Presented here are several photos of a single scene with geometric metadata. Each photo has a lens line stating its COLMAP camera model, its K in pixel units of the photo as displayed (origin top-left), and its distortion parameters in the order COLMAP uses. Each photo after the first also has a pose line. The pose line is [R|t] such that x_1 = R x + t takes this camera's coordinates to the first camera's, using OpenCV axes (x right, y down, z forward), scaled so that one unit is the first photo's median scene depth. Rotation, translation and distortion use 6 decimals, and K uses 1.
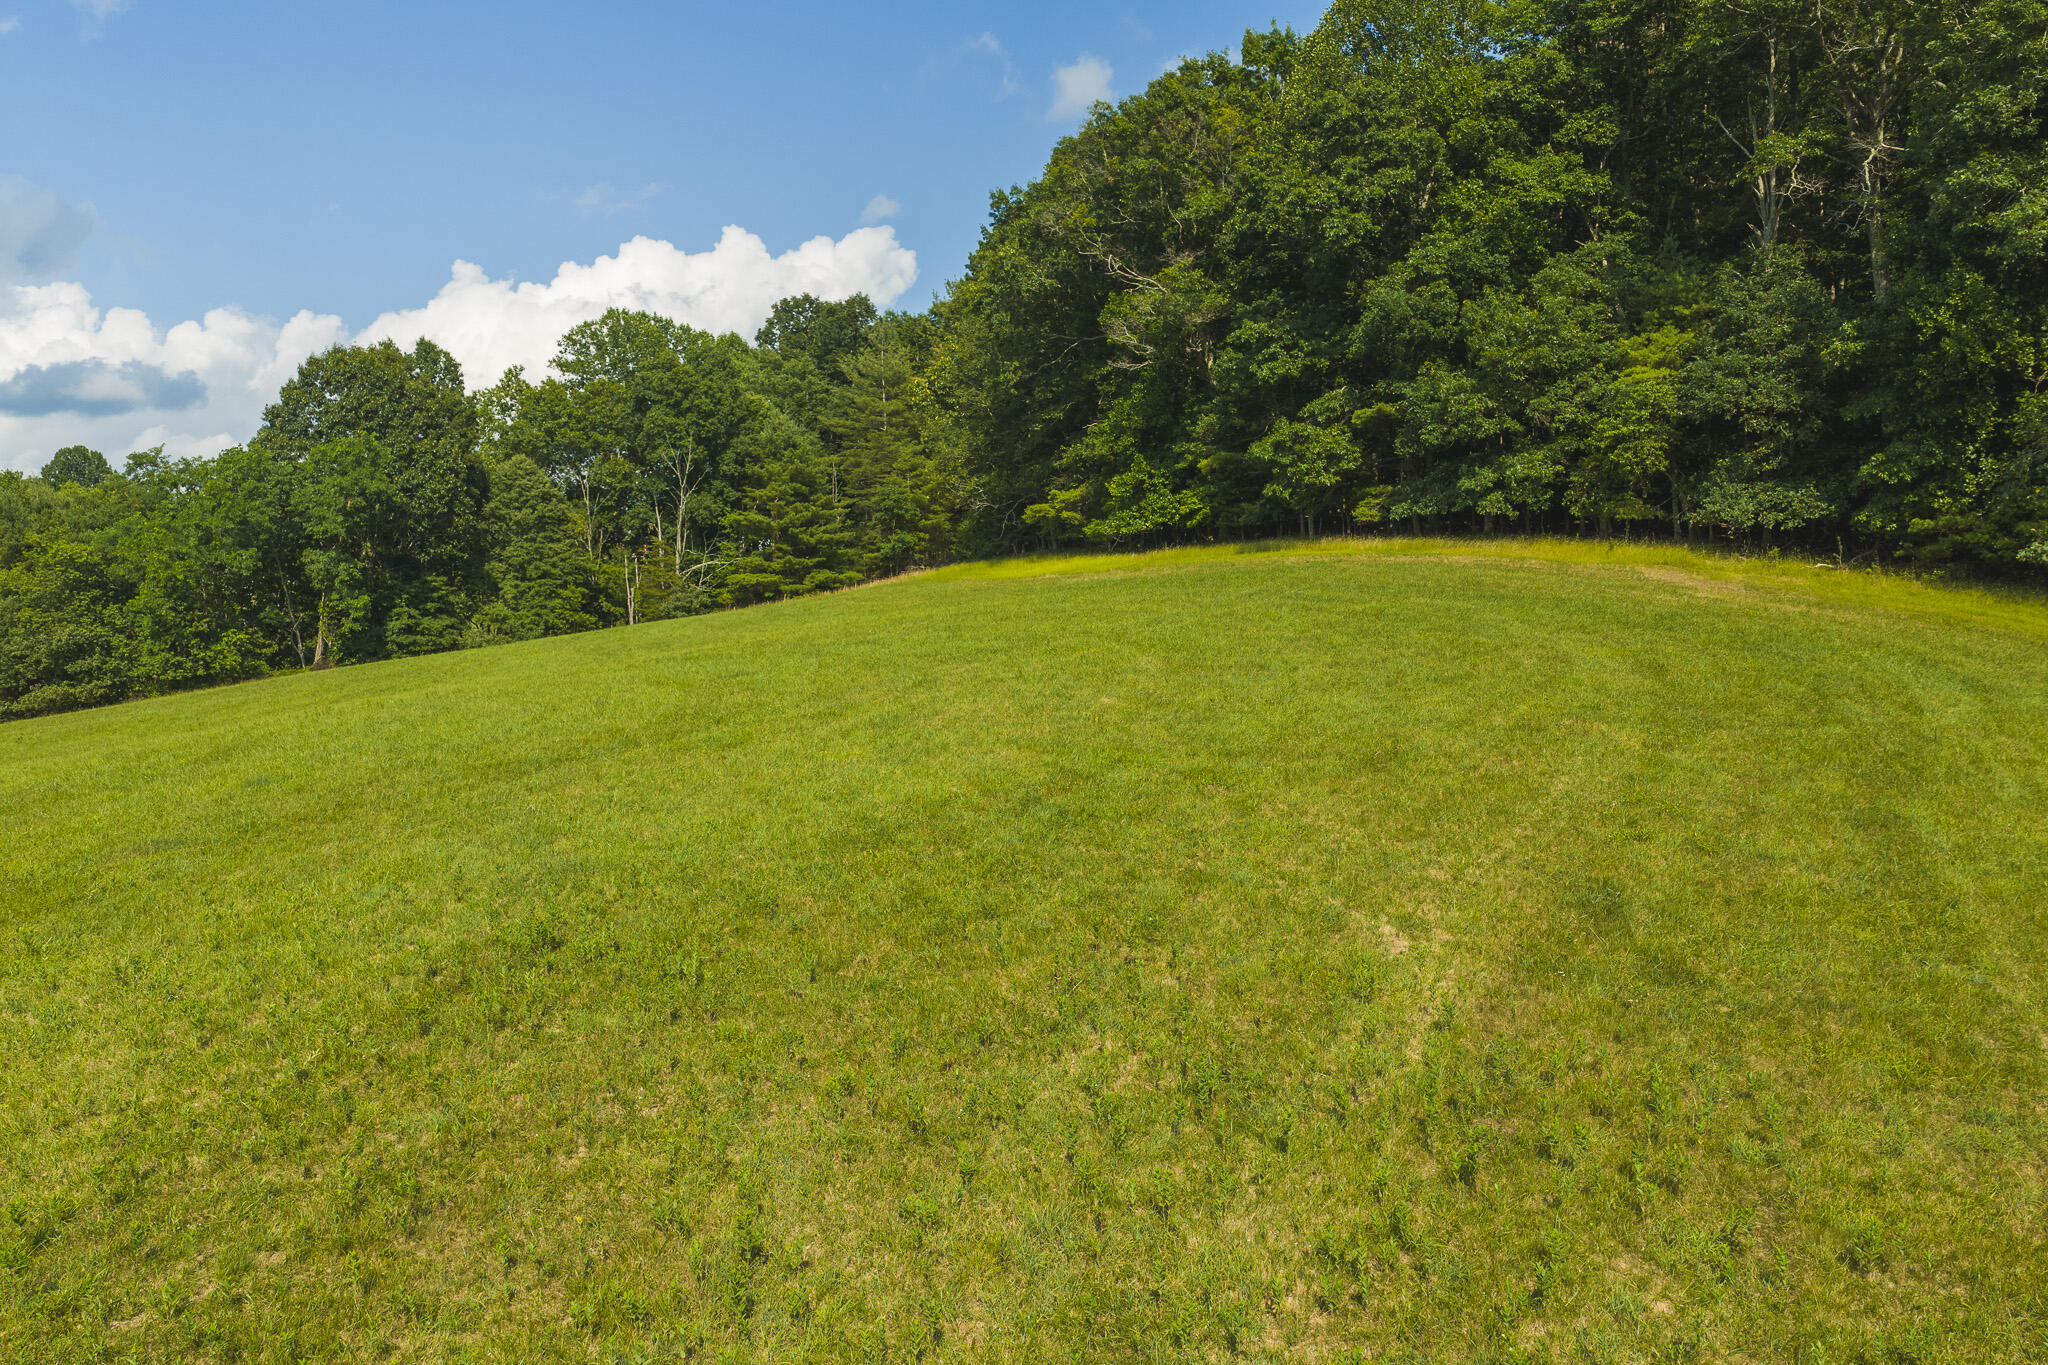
lens RADIAL K [[1703.0, 0, 1030.6], [0, 1703.0, 686.7], [0, 0, 1]] dist [0.010640, -0.005526]
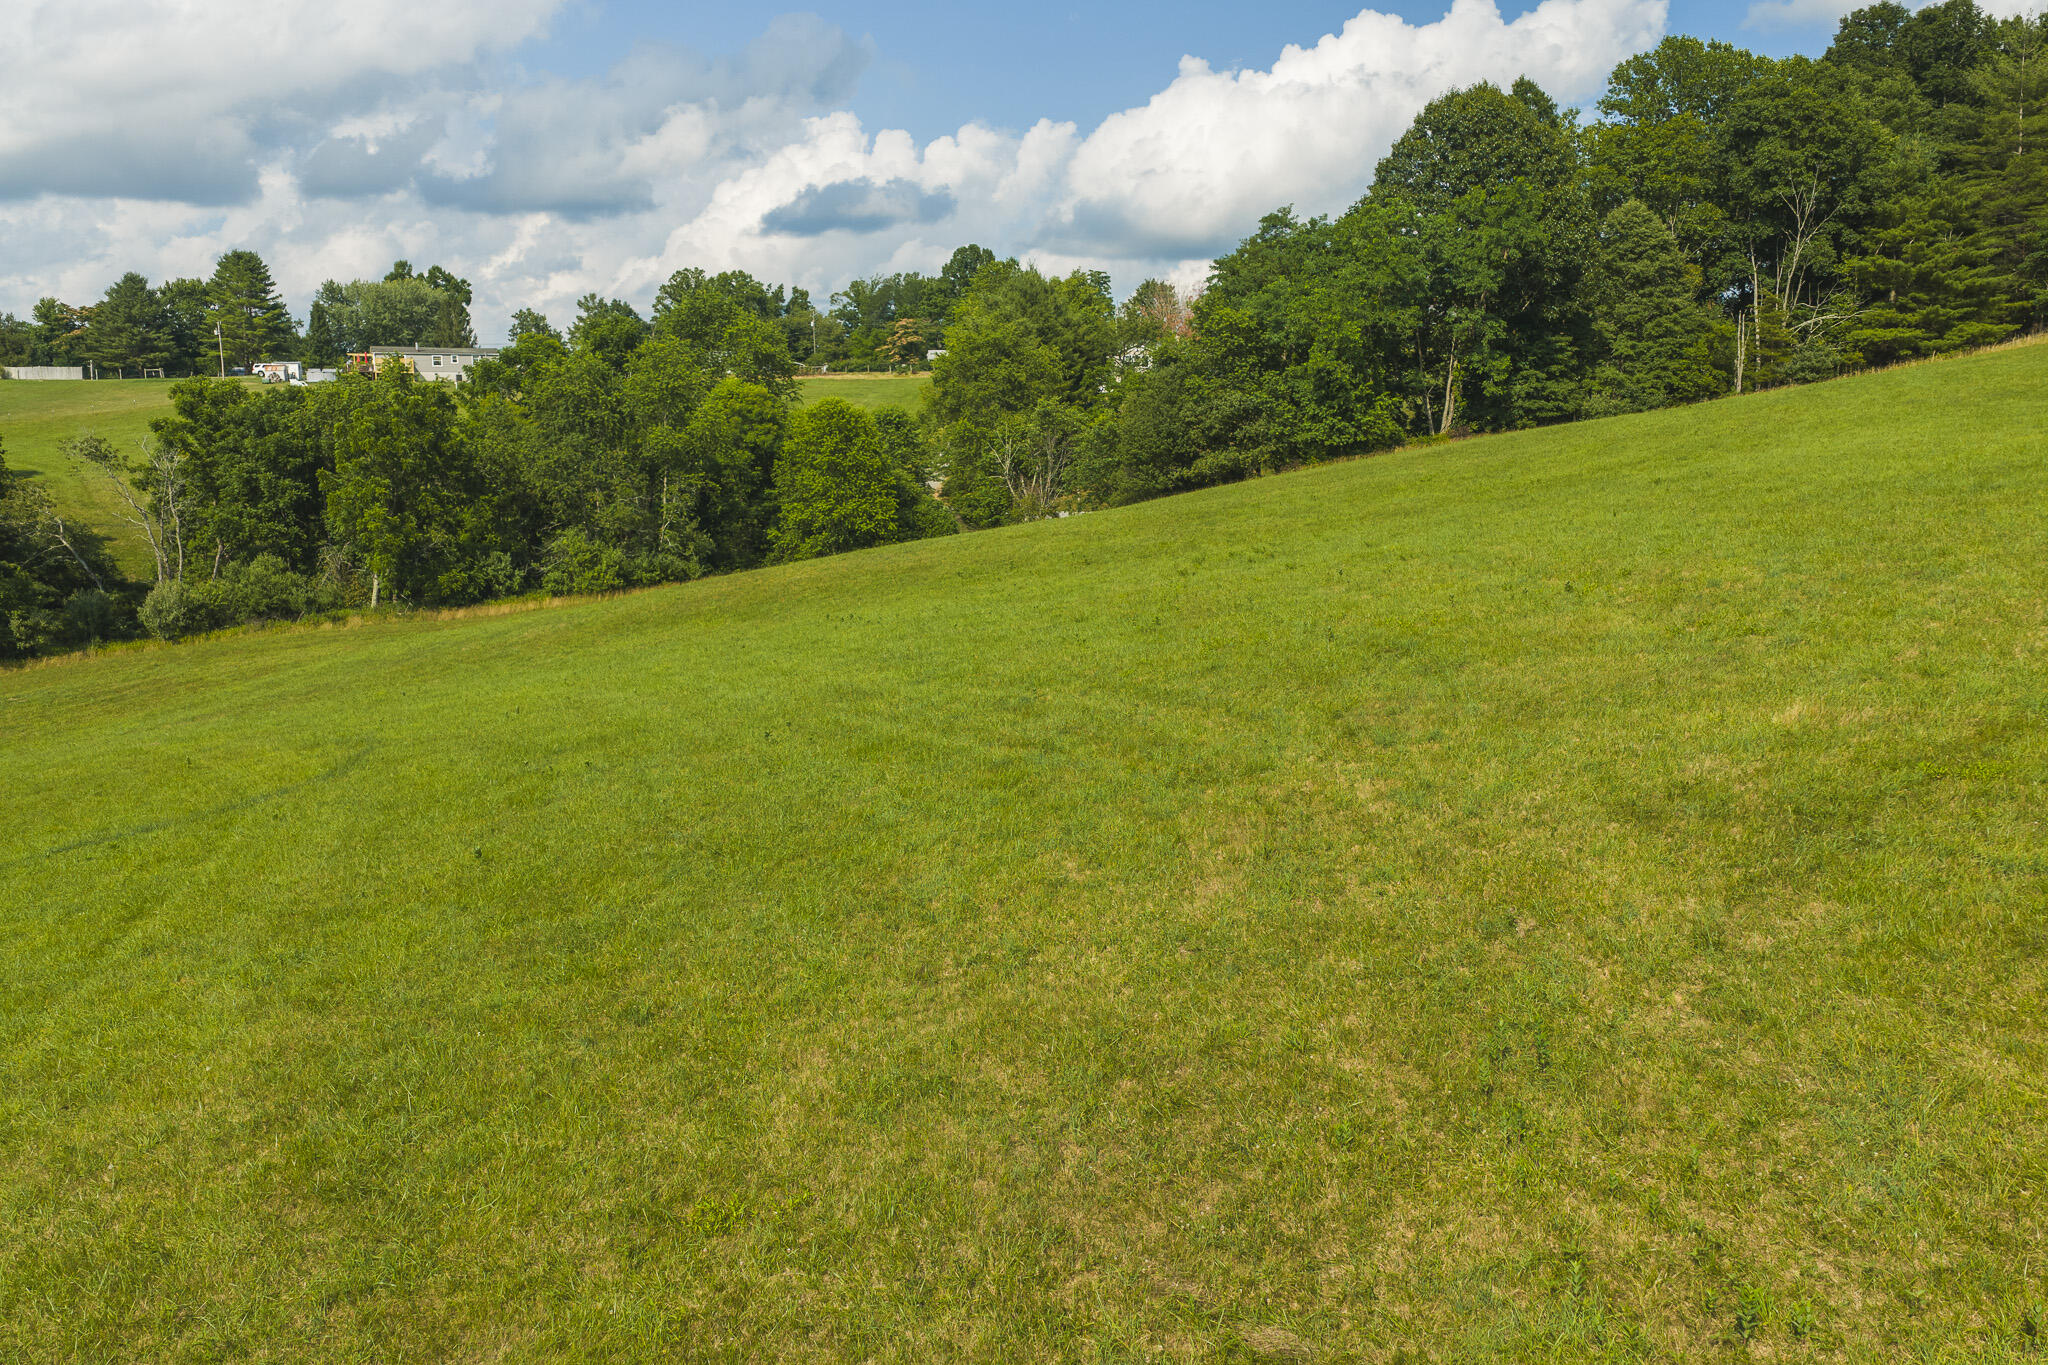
lens RADIAL K [[1703.0, 0, 1030.6], [0, 1703.0, 686.7], [0, 0, 1]] dist [0.010640, -0.005526]
pose [[0.924276, 0.050808, -0.378328, -0.232851], [-0.006220, 0.992975, 0.118157, 0.015418], [0.381674, -0.106856, 0.918100, 0.015141]]
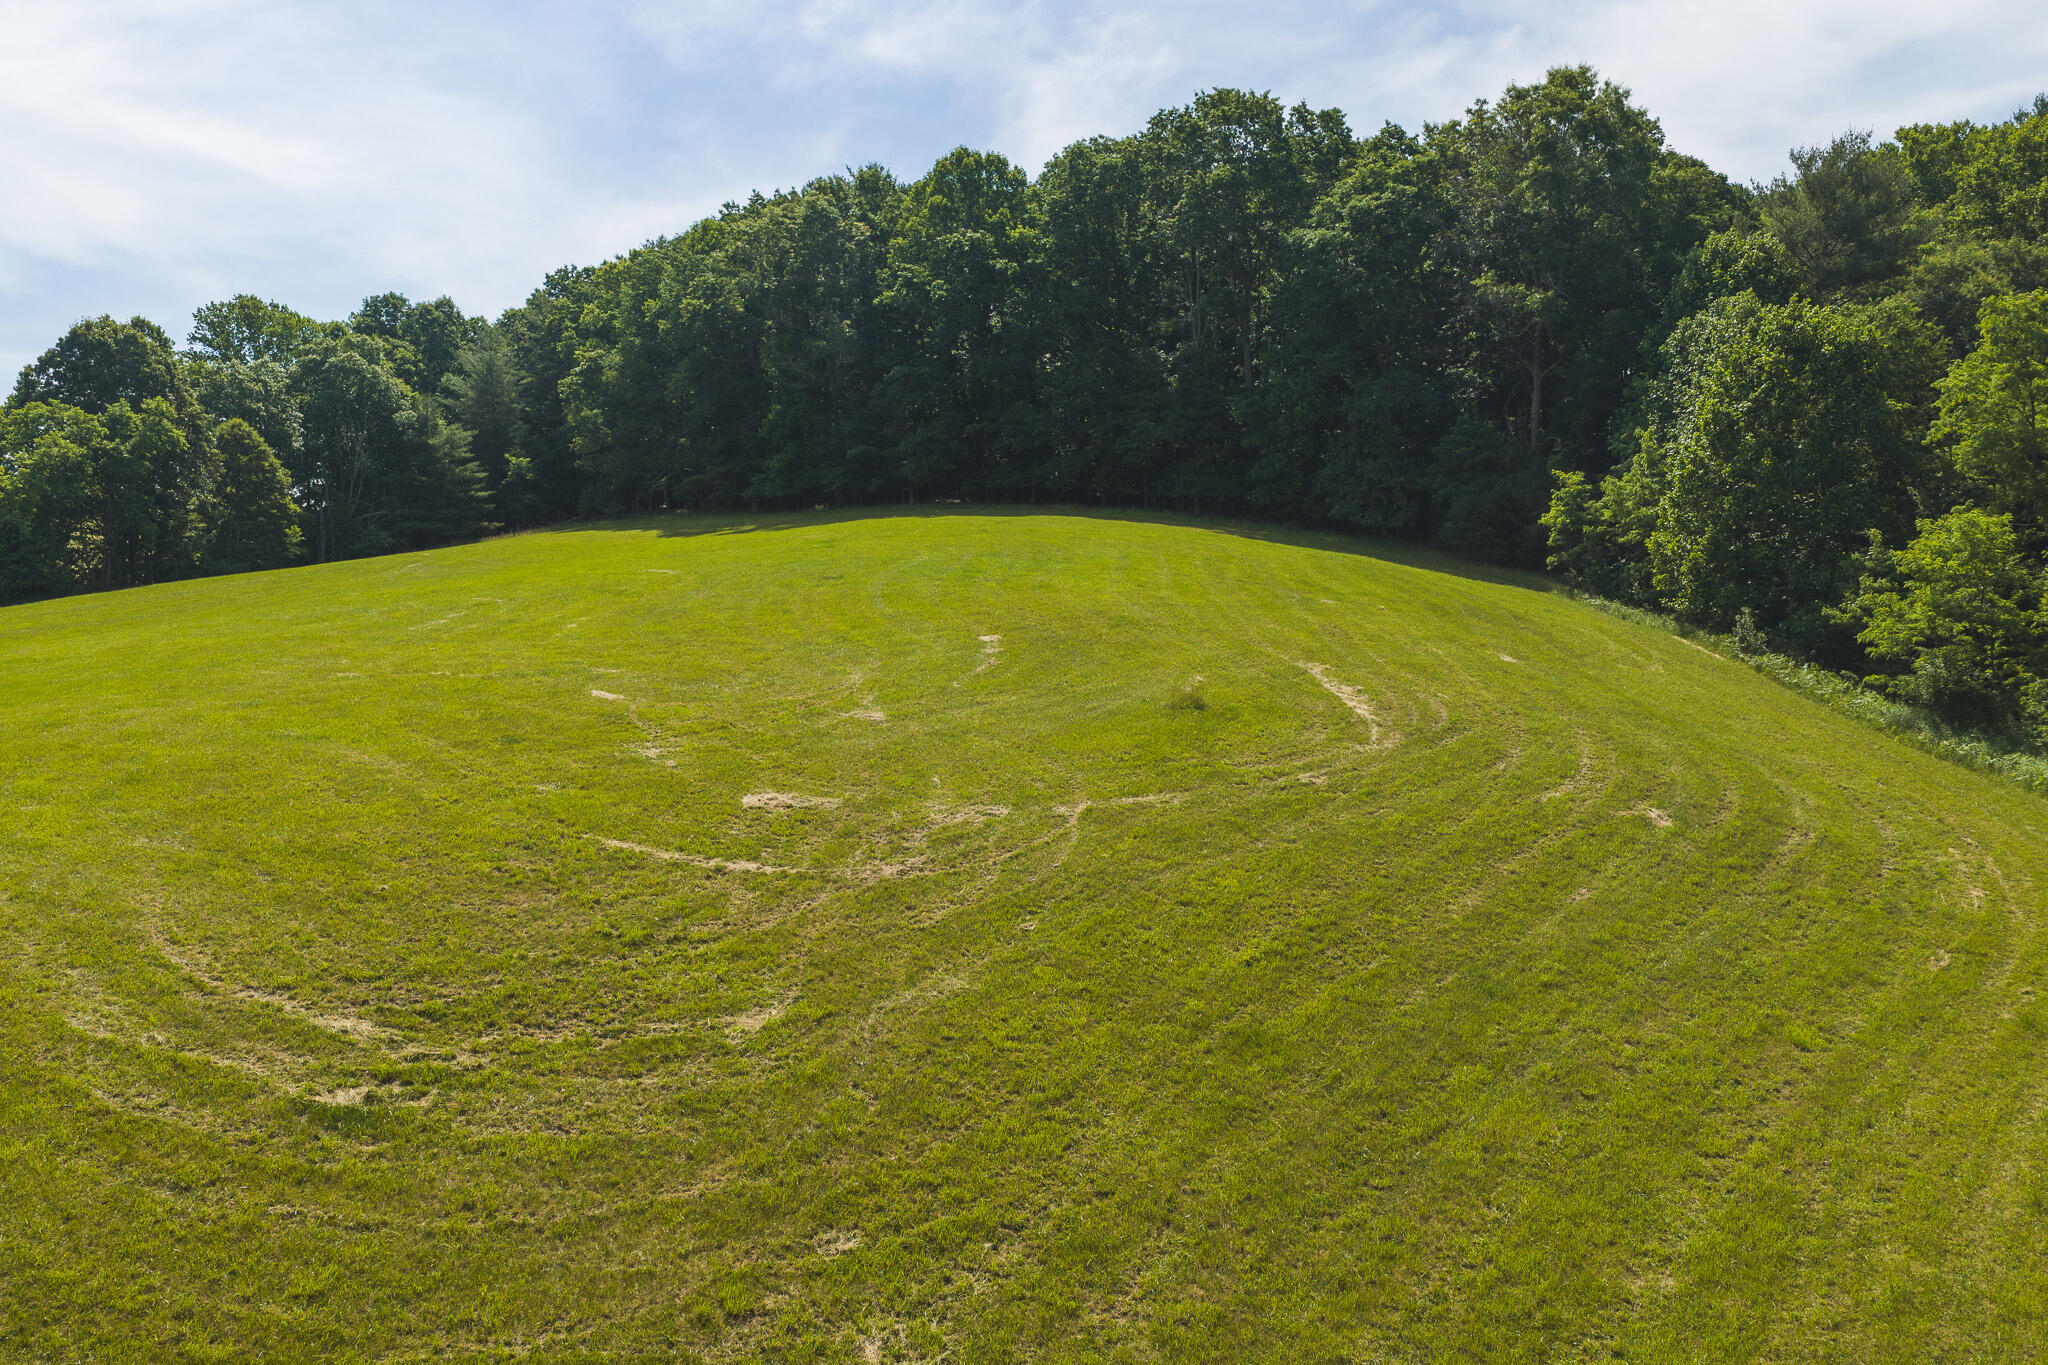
lens RADIAL K [[1703.0, 0, 1030.6], [0, 1703.0, 686.7], [0, 0, 1]] dist [0.010640, -0.005526]
pose [[0.900964, -0.017523, 0.433539, -0.313893], [0.014845, 0.999844, 0.009563, 0.051965], [-0.433639, -0.002181, 0.901084, -0.345305]]
